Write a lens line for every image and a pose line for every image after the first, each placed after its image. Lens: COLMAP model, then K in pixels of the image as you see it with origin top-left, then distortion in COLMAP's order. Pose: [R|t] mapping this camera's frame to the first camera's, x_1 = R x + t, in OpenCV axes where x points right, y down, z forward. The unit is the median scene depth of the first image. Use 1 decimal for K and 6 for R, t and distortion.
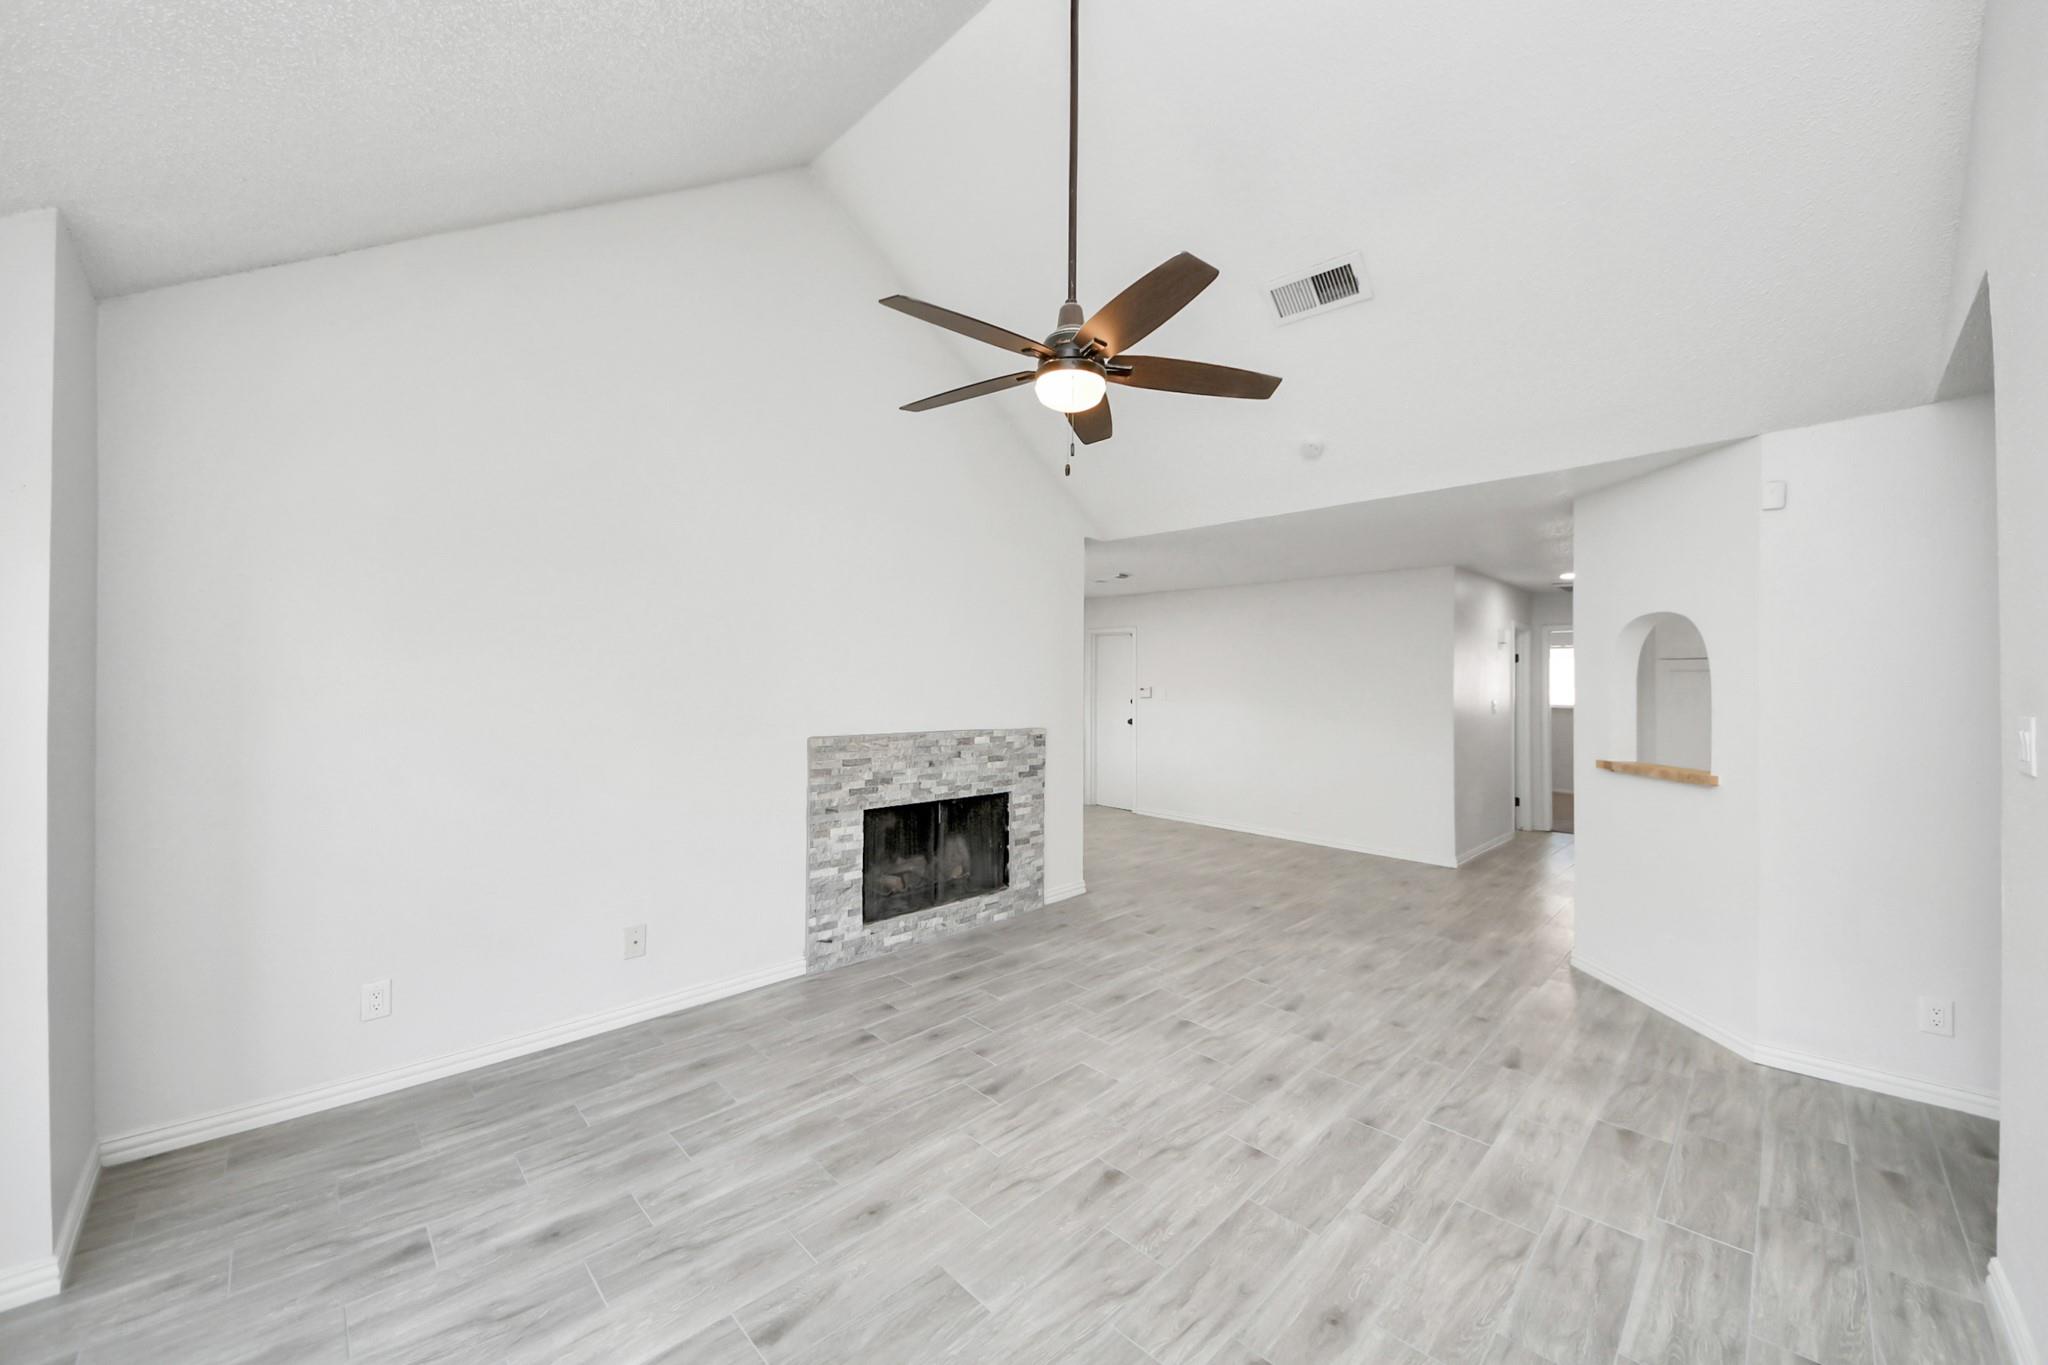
lens RADIAL K [[743.2, 0, 1006.6], [0, 743.2, 677.6], [0, 0, 1]] dist [0.018267, -0.005142]
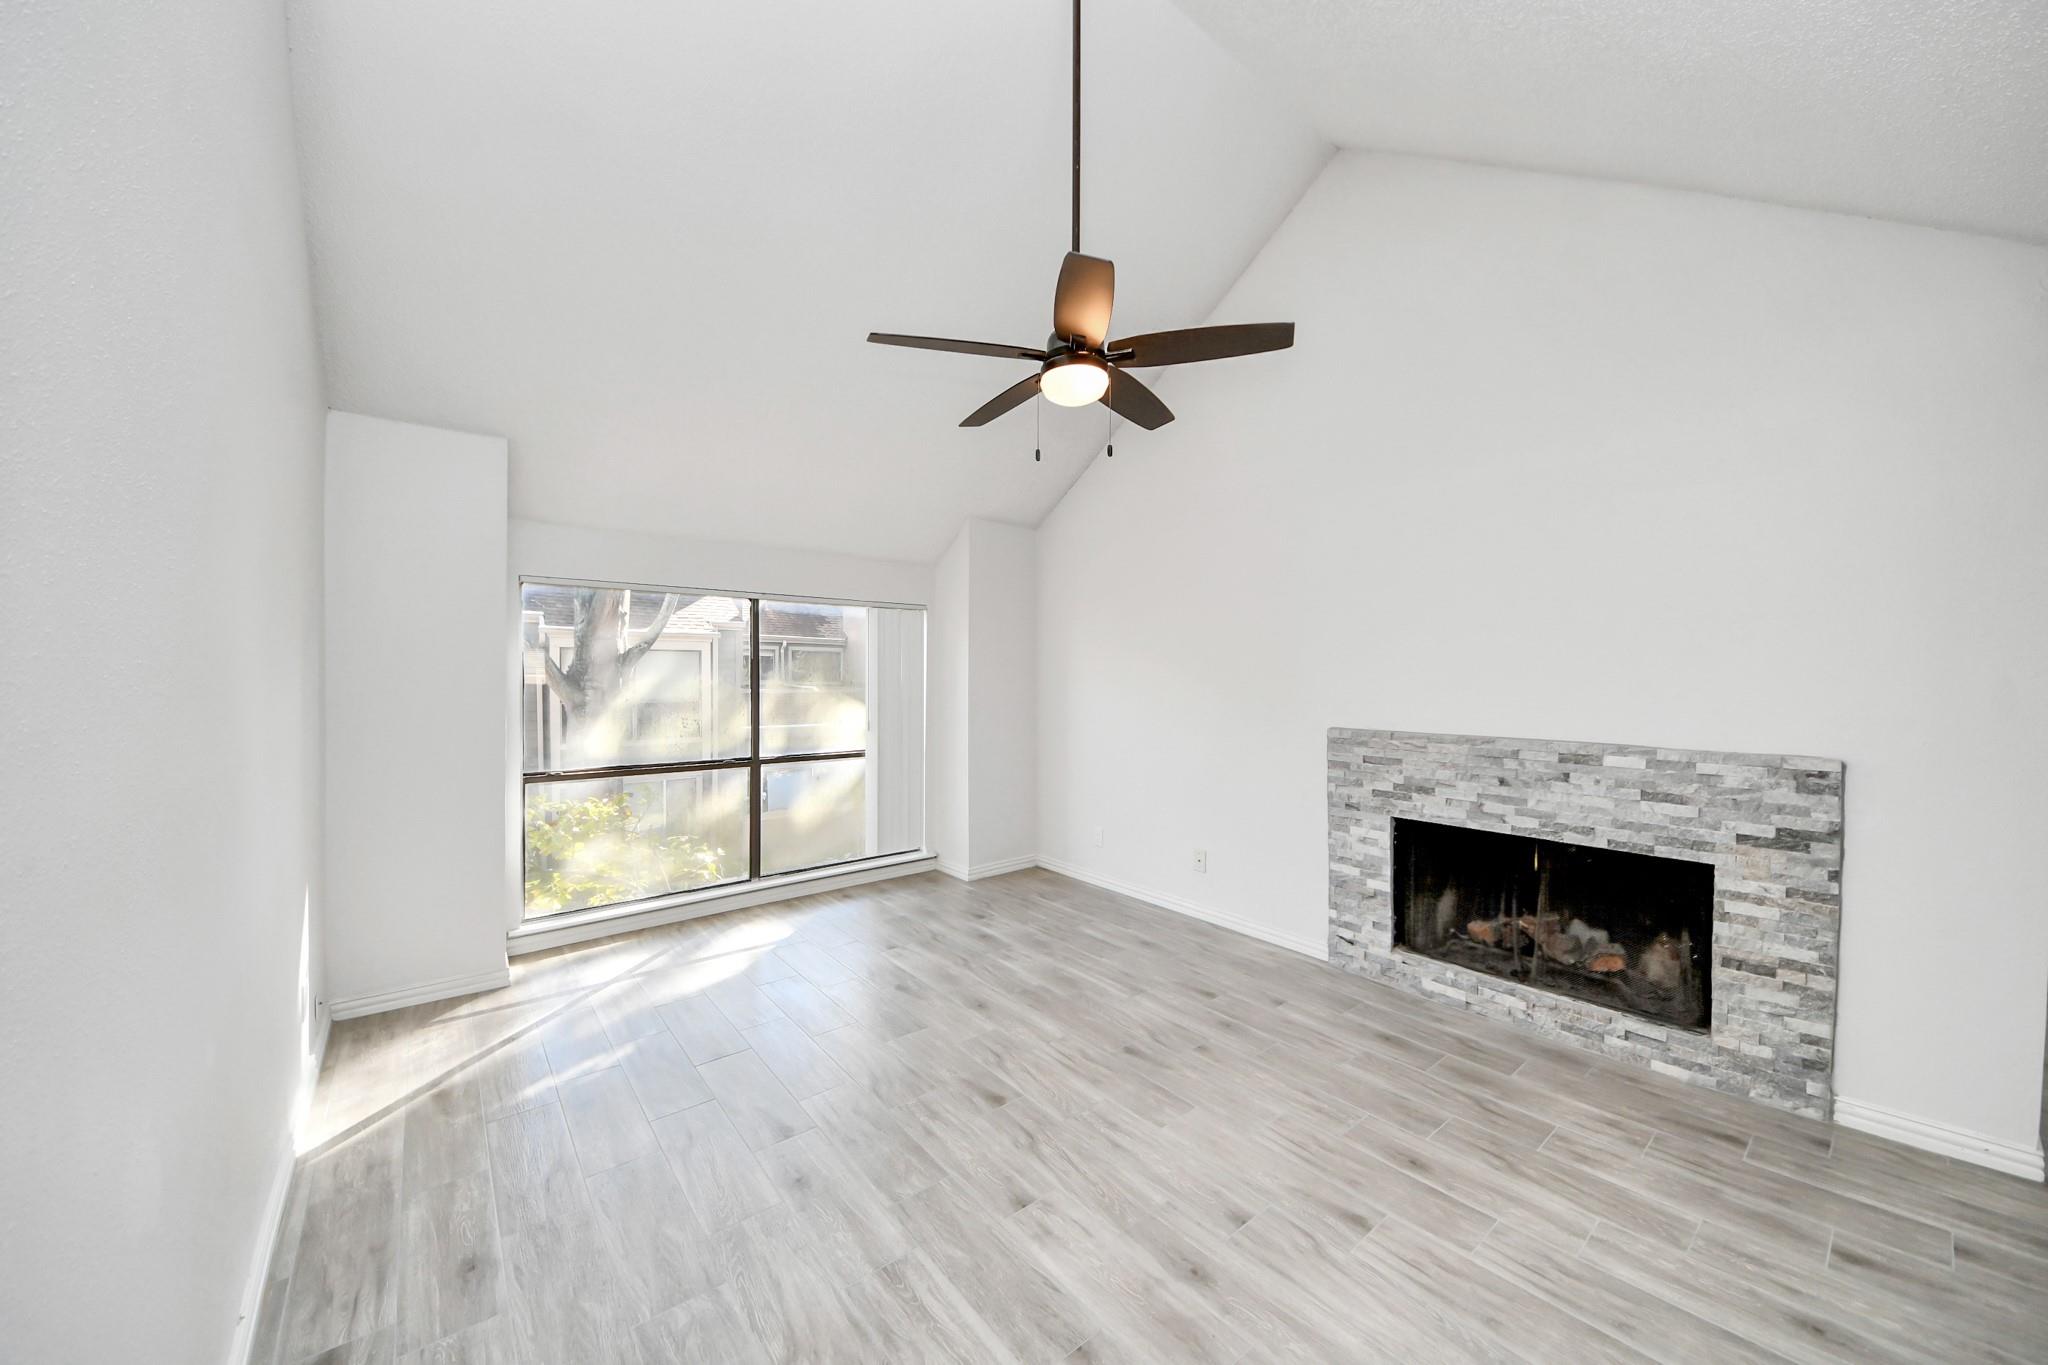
lens RADIAL K [[743.2, 0, 1058.5], [0, 743.2, 690.0], [0, 0, 1]] dist [0.018267, -0.005142]
pose [[-0.064559, 0.001954, -0.997912, 0.758619], [0.003454, 0.999993, 0.001735, 0.026423], [0.997908, -0.003335, -0.064565, 0.701335]]
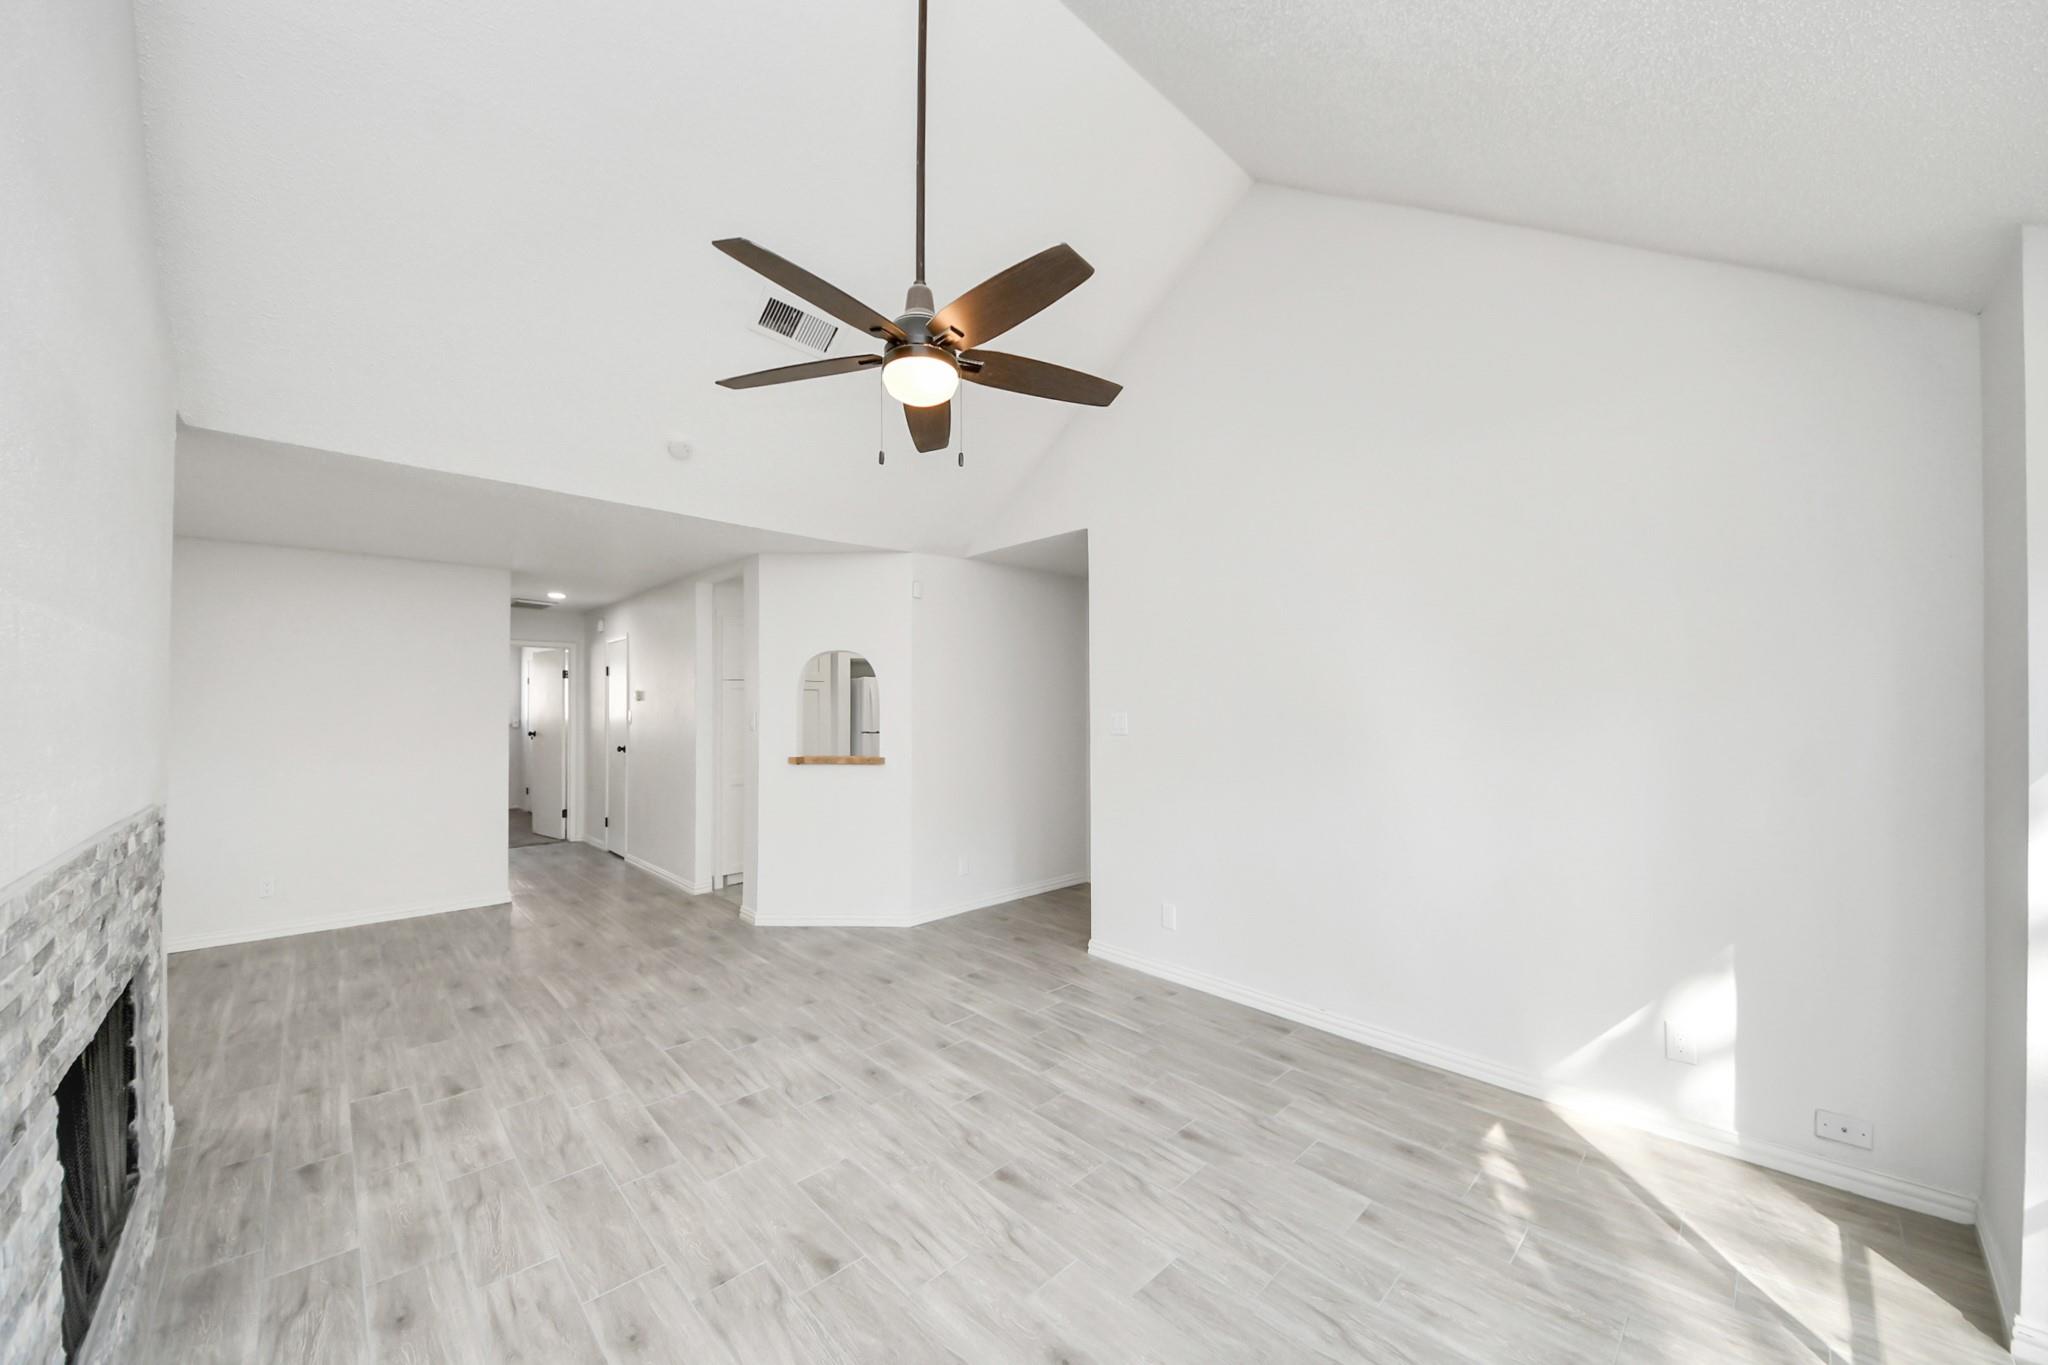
lens RADIAL K [[743.2, 0, 1025.2], [0, 743.2, 687.2], [0, 0, 1]] dist [0.018267, -0.005142]
pose [[0.024209, 0.003239, 0.999702, -0.566337], [0.000384, 0.999995, -0.003249, -0.022476], [-0.999707, 0.000463, 0.024208, 0.566553]]
